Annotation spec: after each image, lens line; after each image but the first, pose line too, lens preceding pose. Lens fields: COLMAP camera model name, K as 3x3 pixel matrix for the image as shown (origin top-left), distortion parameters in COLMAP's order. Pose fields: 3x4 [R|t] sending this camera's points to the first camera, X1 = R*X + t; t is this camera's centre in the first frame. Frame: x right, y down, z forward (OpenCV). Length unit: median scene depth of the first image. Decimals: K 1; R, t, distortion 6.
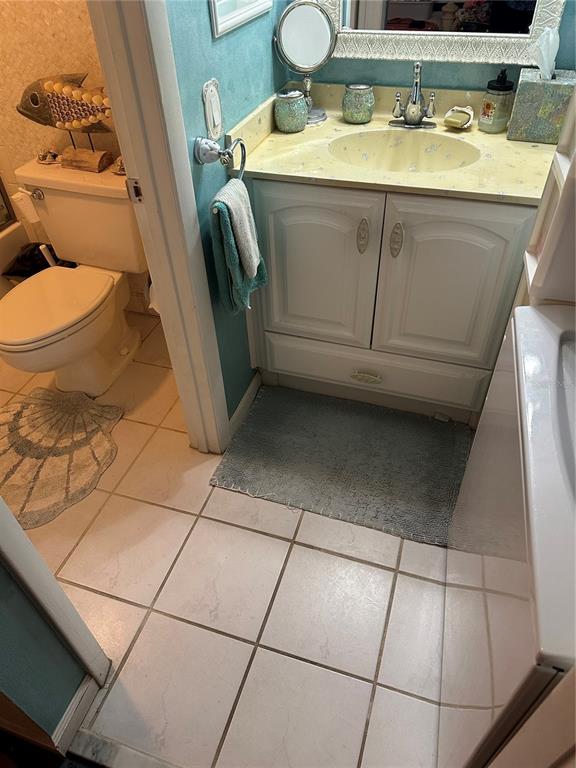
lens RADIAL K [[540.7, 0, 288.0], [0, 540.7, 384.0], [0, 0, 1]] dist [0.005097, 0.000011]
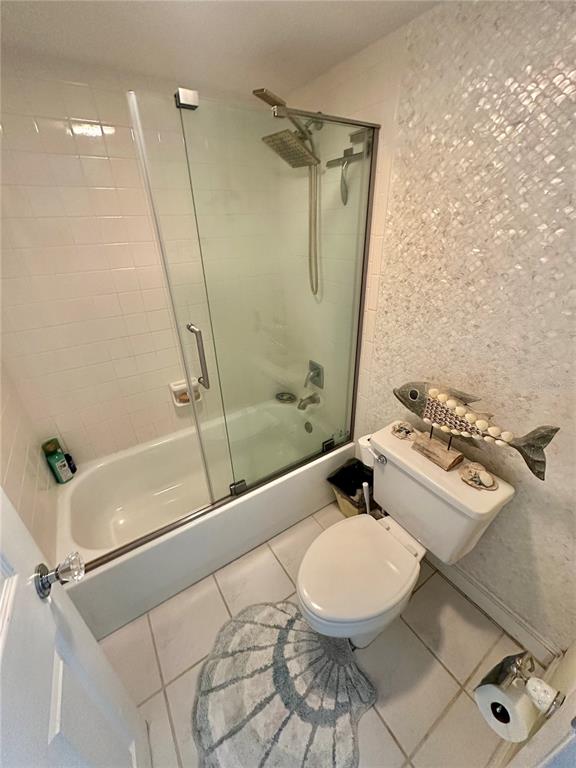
lens RADIAL K [[307.1, 0, 288.0], [0, 307.1, 384.0], [0, 0, 1]] dist [0.000171, -0.000611]
pose [[0.779789, 0.291688, -0.553938, -0.317754], [-0.417542, 0.901601, -0.113025, -0.356251], [0.466463, 0.319428, 0.824850, 0.326041]]
